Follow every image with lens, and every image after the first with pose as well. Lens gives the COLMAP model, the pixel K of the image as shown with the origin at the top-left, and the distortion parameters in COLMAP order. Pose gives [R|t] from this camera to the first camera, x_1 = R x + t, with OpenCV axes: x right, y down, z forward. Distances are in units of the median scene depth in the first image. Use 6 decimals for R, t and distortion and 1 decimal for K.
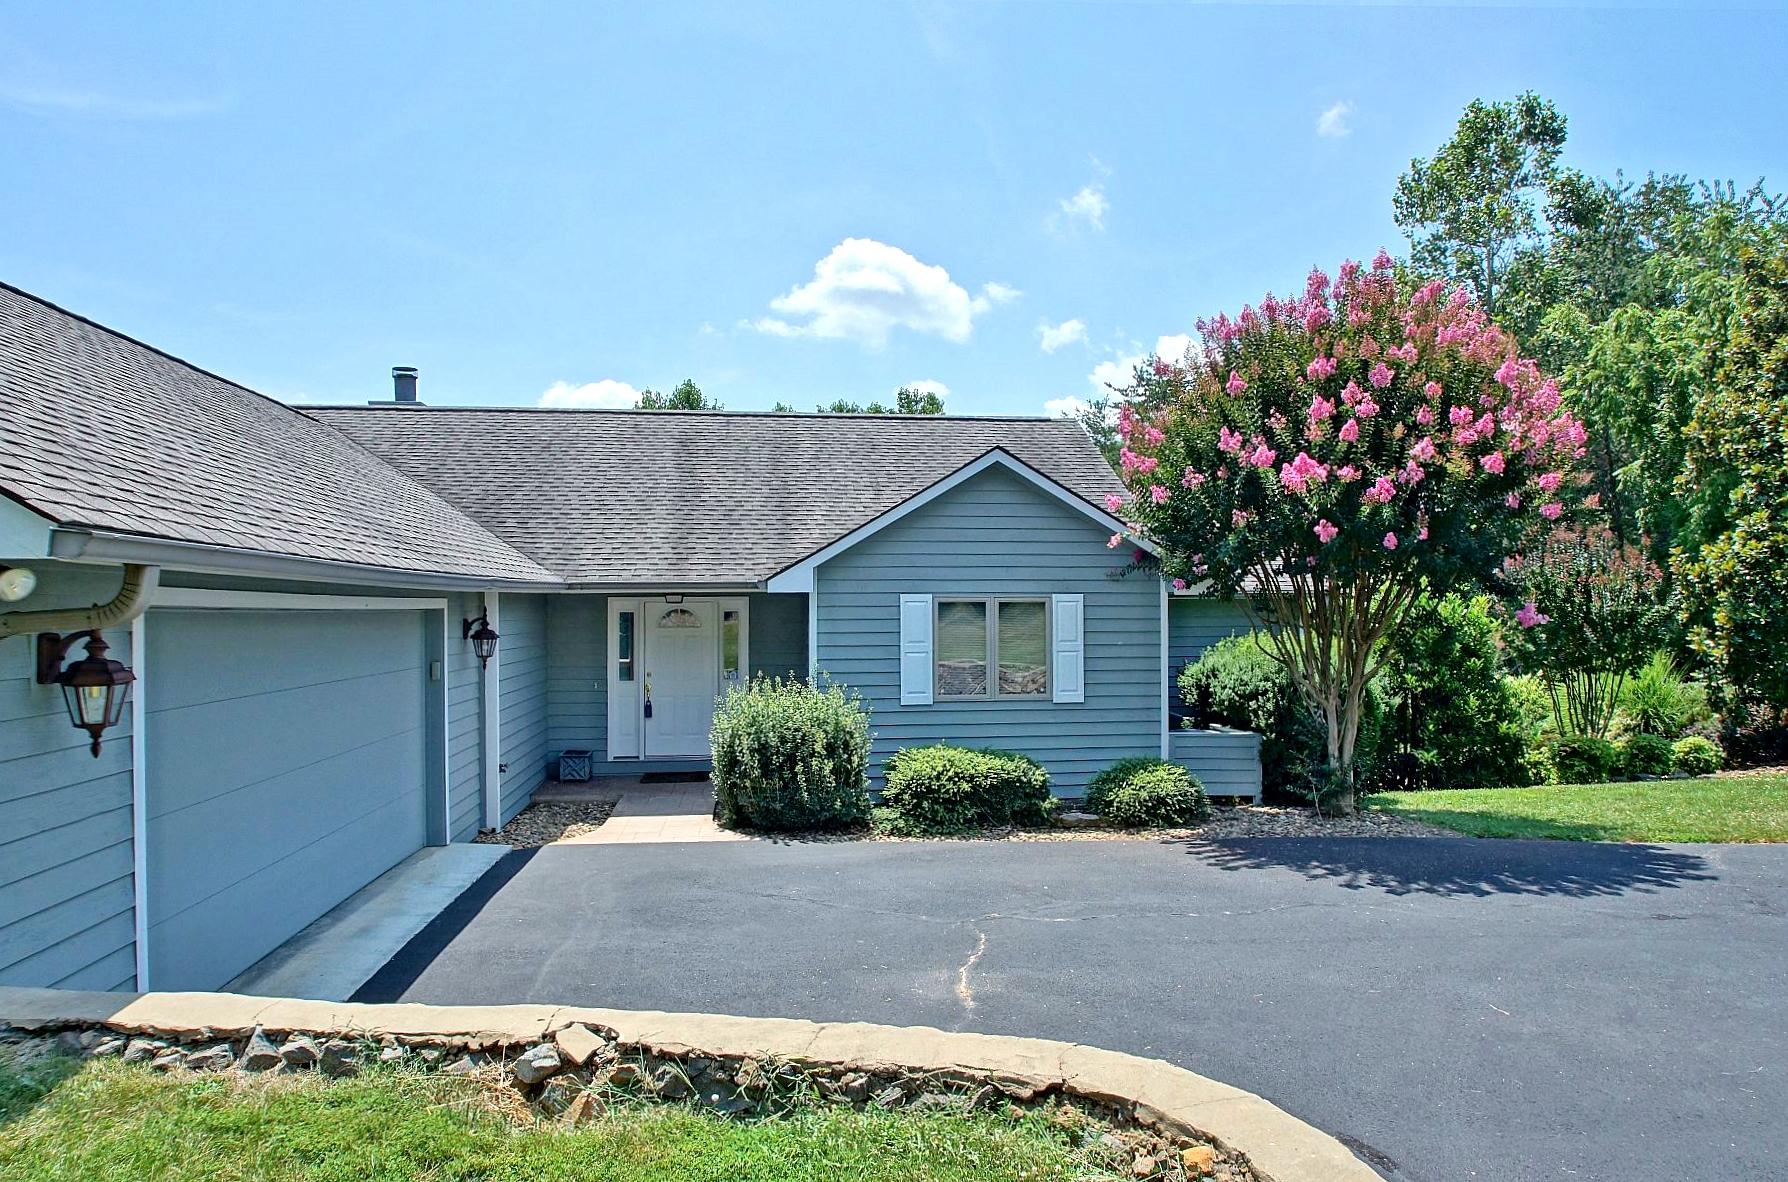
lens RADIAL K [[1097.6, 0, 894.0], [0, 1097.6, 591.0], [0, 0, 1]] dist [-0.022145, -0.000896]
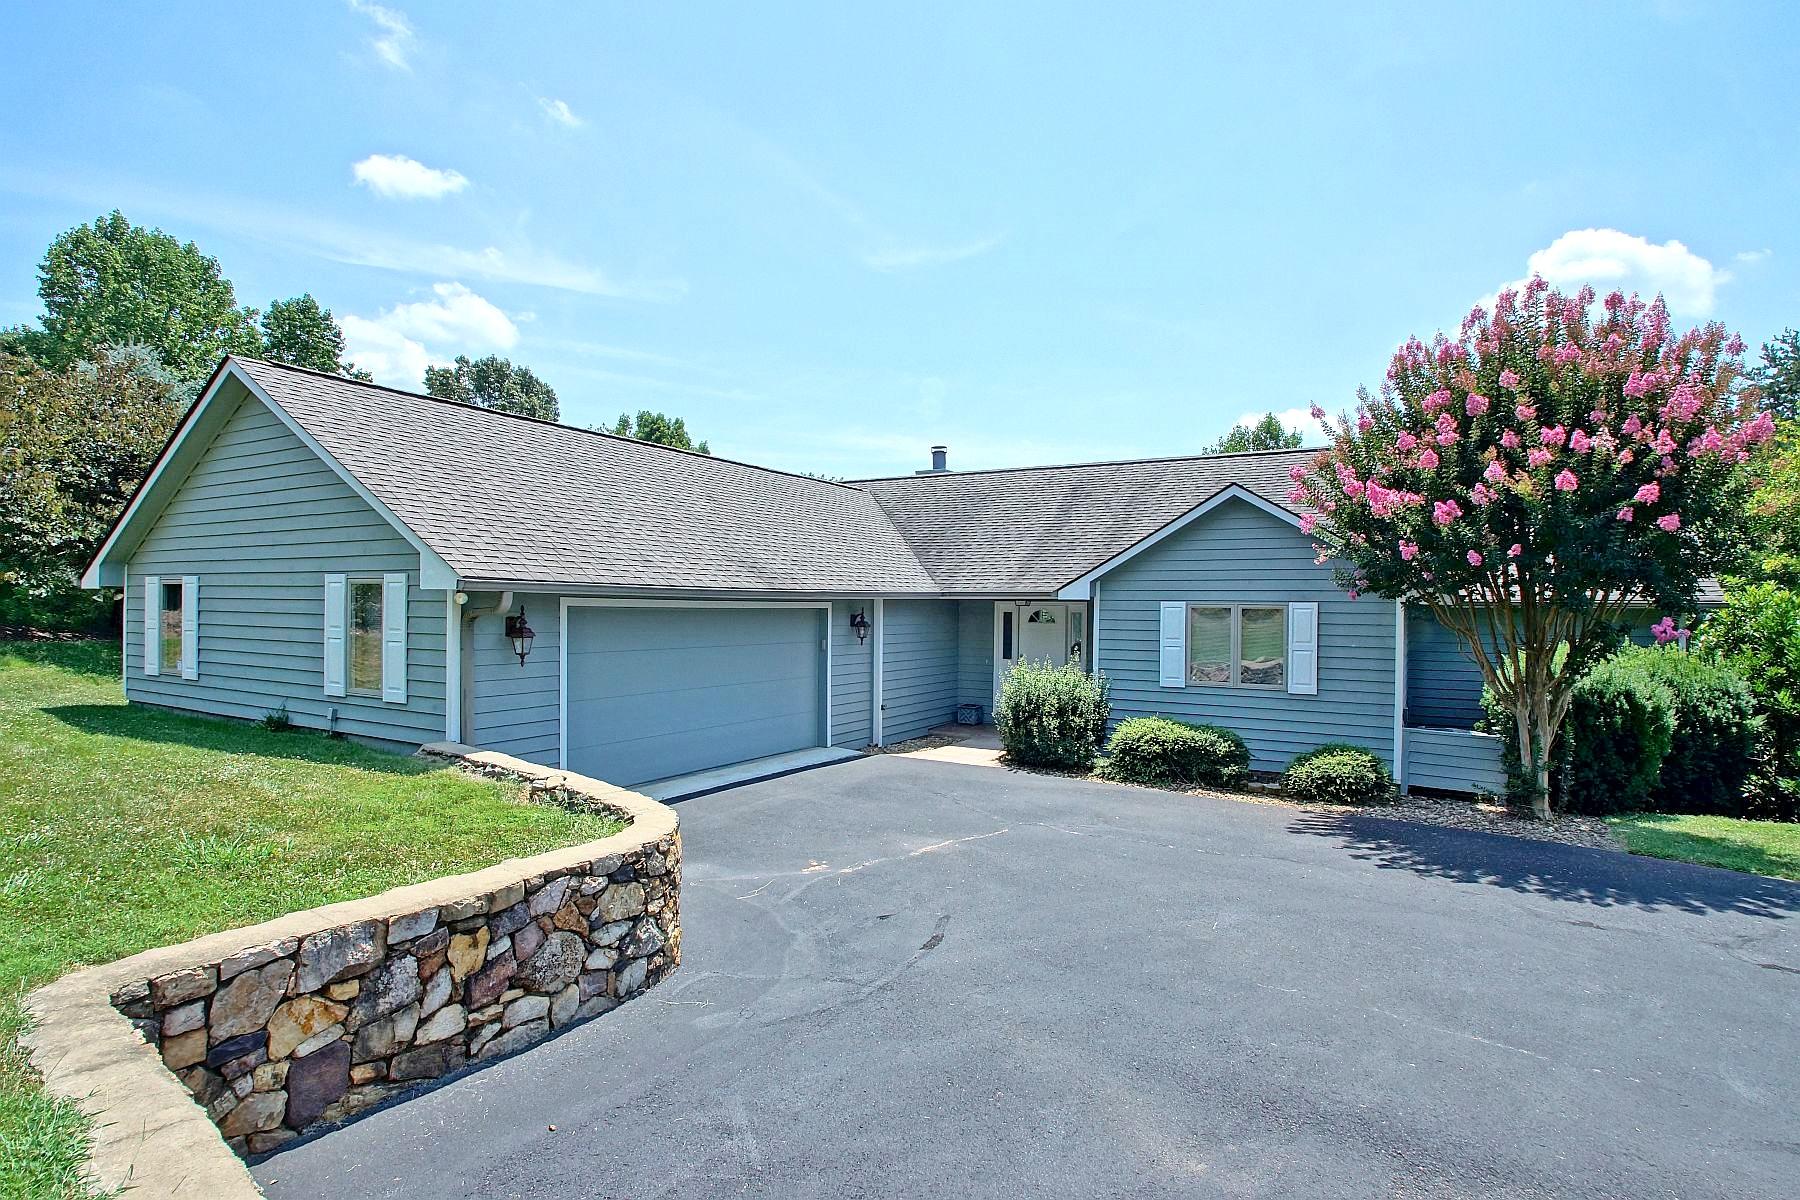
lens RADIAL K [[913.9, 0, 900.0], [0, 913.9, 600.0], [0, 0, 1]] dist [-0.015419, -0.001035]
pose [[0.790922, 0.008173, -0.611863, 0.473295], [-0.002989, 0.999950, 0.009494, -0.009213], [0.611910, -0.005680, 0.790907, -0.052204]]
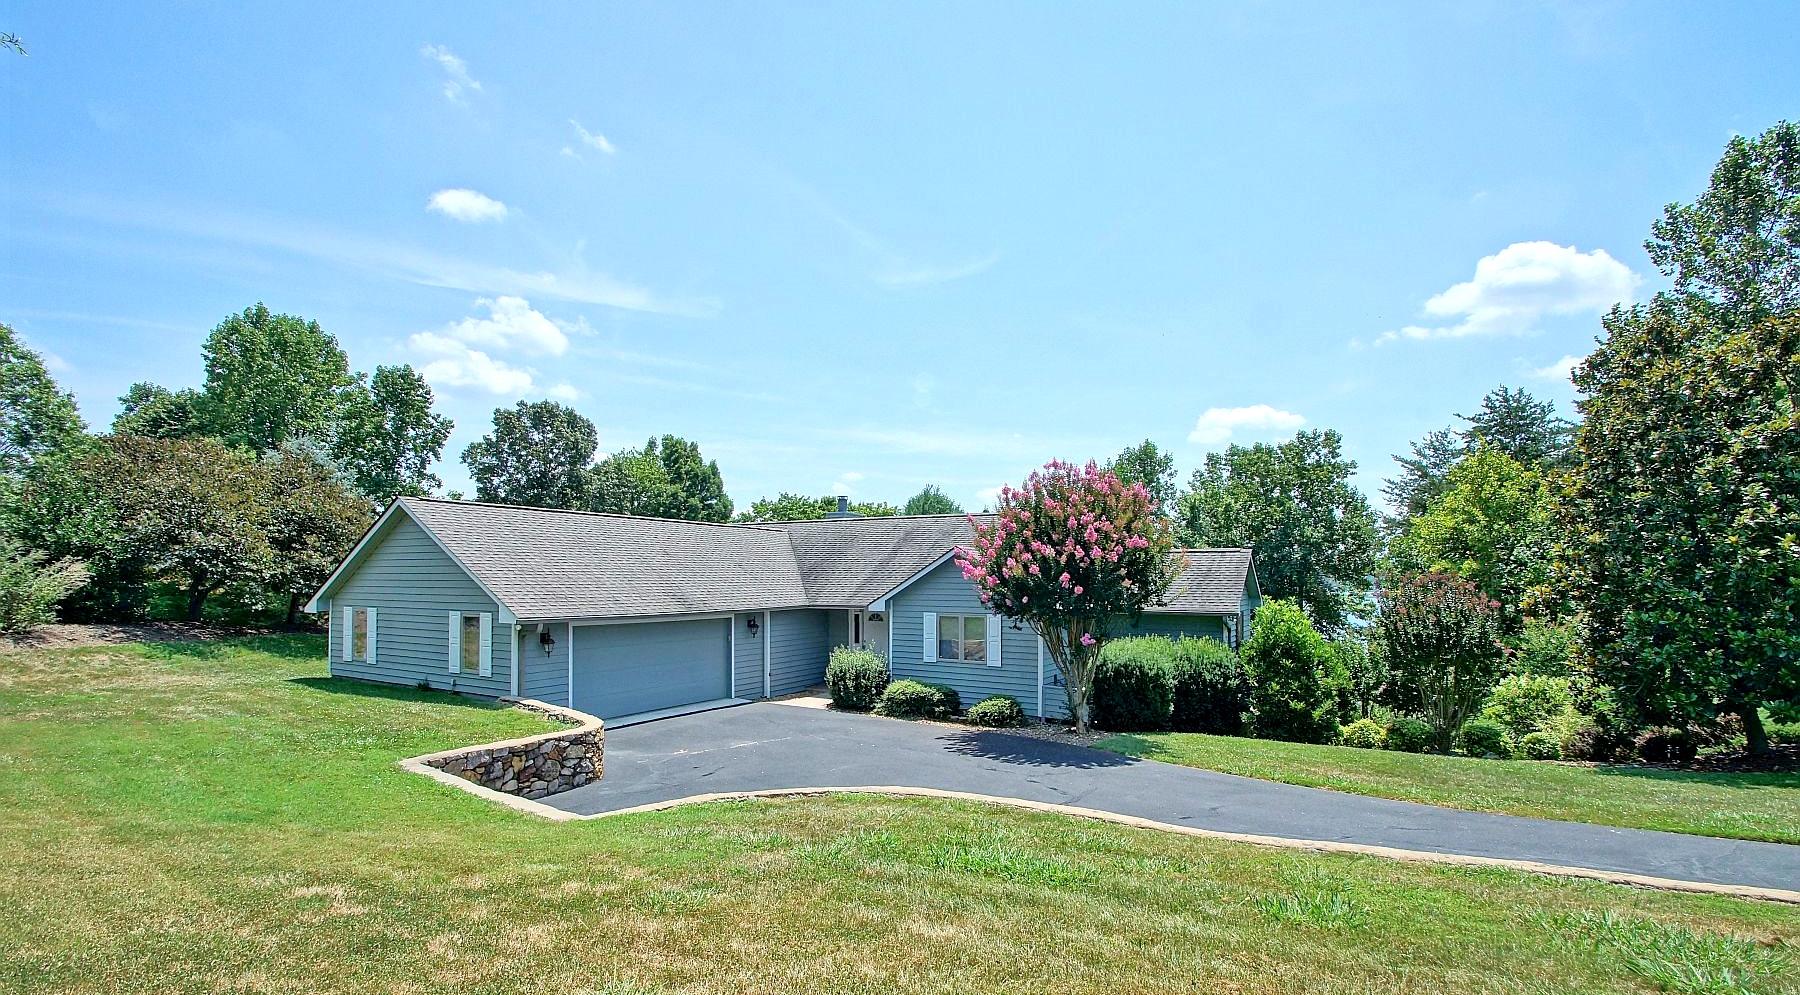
lens RADIAL K [[790.4, 0, 895.5], [0, 790.4, 562.9], [0, 0, 1]] dist [-0.000422, 0.000080]
pose [[0.785786, -0.007034, -0.618459, 1.076187], [0.004828, 0.999975, -0.005238, -0.101146], [0.618480, 0.001130, 0.785800, -0.345848]]
